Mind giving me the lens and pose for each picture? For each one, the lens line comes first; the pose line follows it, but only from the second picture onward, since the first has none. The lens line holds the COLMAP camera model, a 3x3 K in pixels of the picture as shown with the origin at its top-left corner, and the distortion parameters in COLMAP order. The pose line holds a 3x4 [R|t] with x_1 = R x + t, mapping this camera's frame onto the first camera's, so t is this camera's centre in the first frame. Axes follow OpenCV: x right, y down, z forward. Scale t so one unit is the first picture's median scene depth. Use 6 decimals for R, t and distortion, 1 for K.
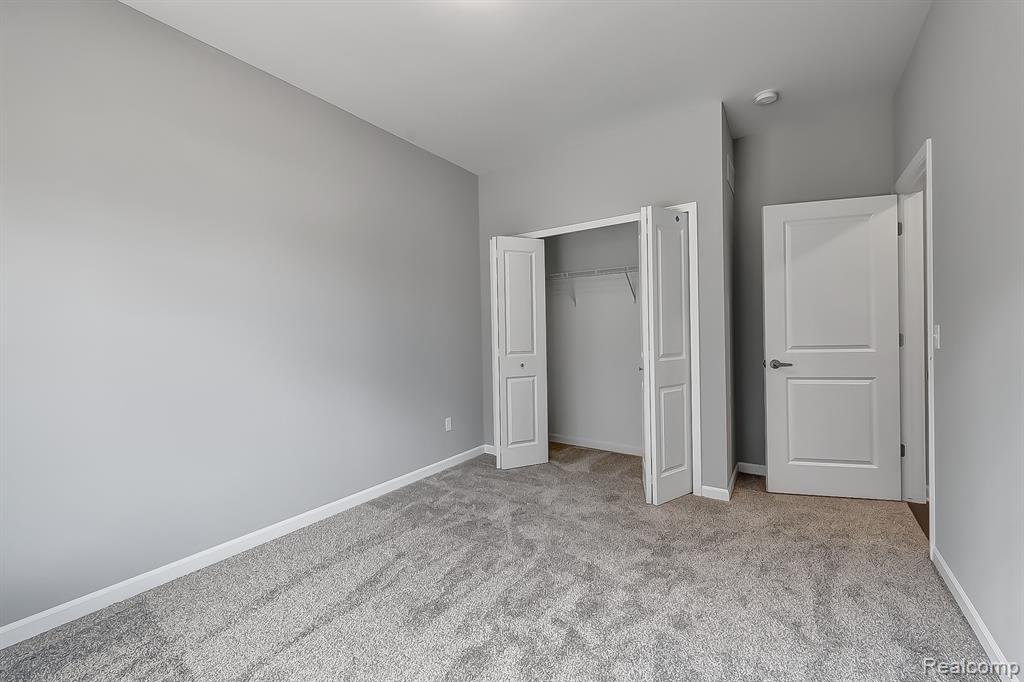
lens RADIAL K [[415.2, 0, 512.0], [0, 415.2, 341.0], [0, 0, 1]] dist [-0.001513, 0.000068]
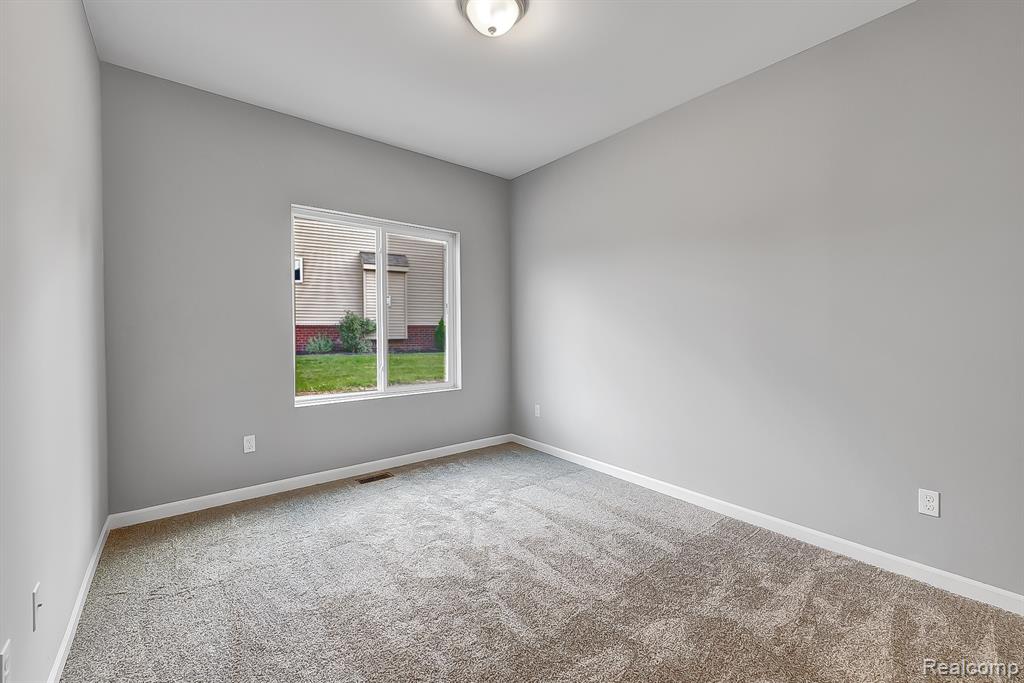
lens RADIAL K [[382.2, 0, 512.0], [0, 382.2, 341.5], [0, 0, 1]] dist [0.000122, -0.000152]
pose [[-0.319677, 0.025964, -0.947171, 0.395691], [0.001705, 0.999639, 0.026827, -0.018834], [0.947525, 0.006961, -0.319606, 0.531584]]
